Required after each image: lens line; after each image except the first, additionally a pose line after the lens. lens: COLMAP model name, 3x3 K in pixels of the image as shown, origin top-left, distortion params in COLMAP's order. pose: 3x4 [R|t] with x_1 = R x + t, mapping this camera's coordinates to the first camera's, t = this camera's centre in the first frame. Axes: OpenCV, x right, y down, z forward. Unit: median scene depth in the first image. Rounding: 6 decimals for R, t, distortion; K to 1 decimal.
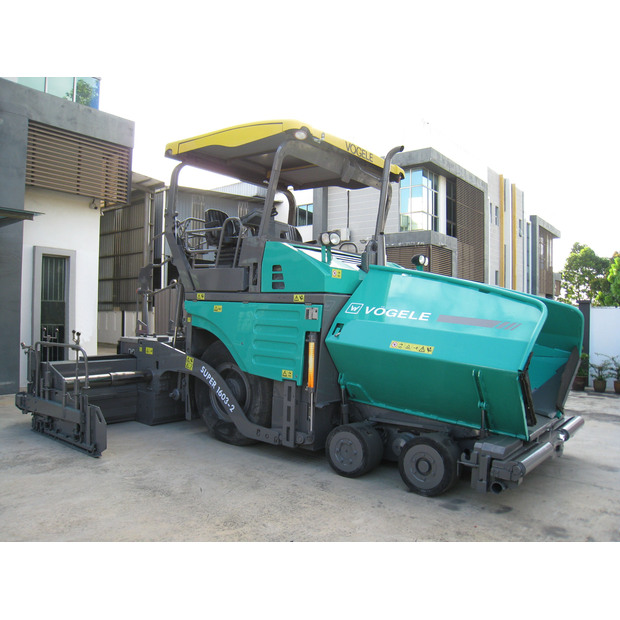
lens RADIAL K [[507.0, 0, 316.0], [0, 507.0, 309.3], [0, 0, 1]] dist [-0.165334, 0.115980]
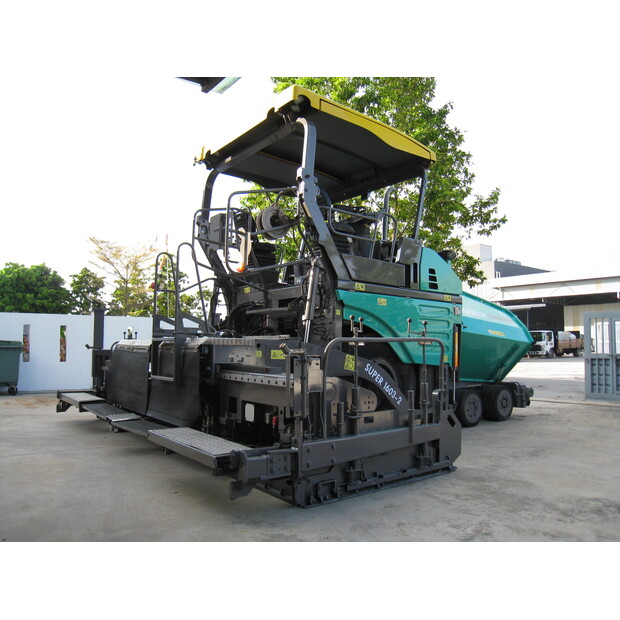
lens RADIAL K [[507.0, 0, 316.0], [0, 507.0, 309.3], [0, 0, 1]] dist [-0.165334, 0.115980]
pose [[0.239885, 0.050420, 0.969491, -1.326804], [-0.006926, 0.998714, -0.050226, 0.071396], [-0.970777, 0.005334, 0.239926, 1.013011]]
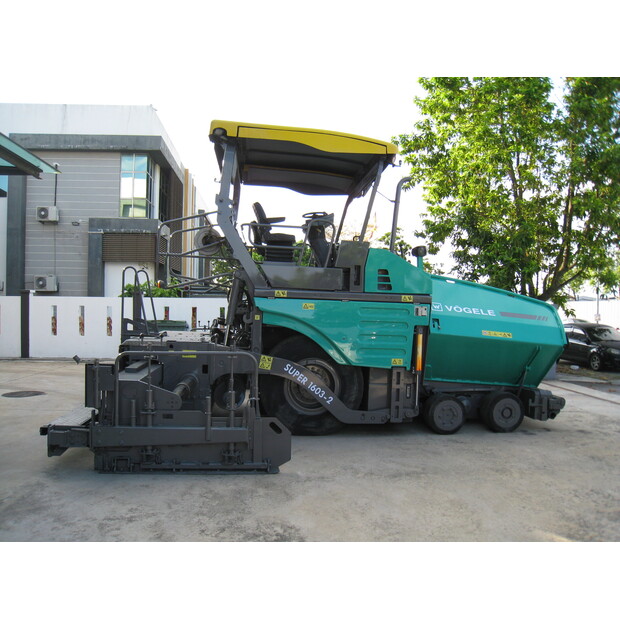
lens RADIAL K [[507.0, 0, 316.0], [0, 507.0, 309.3], [0, 0, 1]] dist [-0.165334, 0.115980]
pose [[0.709184, -0.010109, 0.704951, -1.034800], [-0.010262, 0.999643, 0.024659, -0.023570], [-0.704949, -0.024722, 0.708827, 0.295051]]
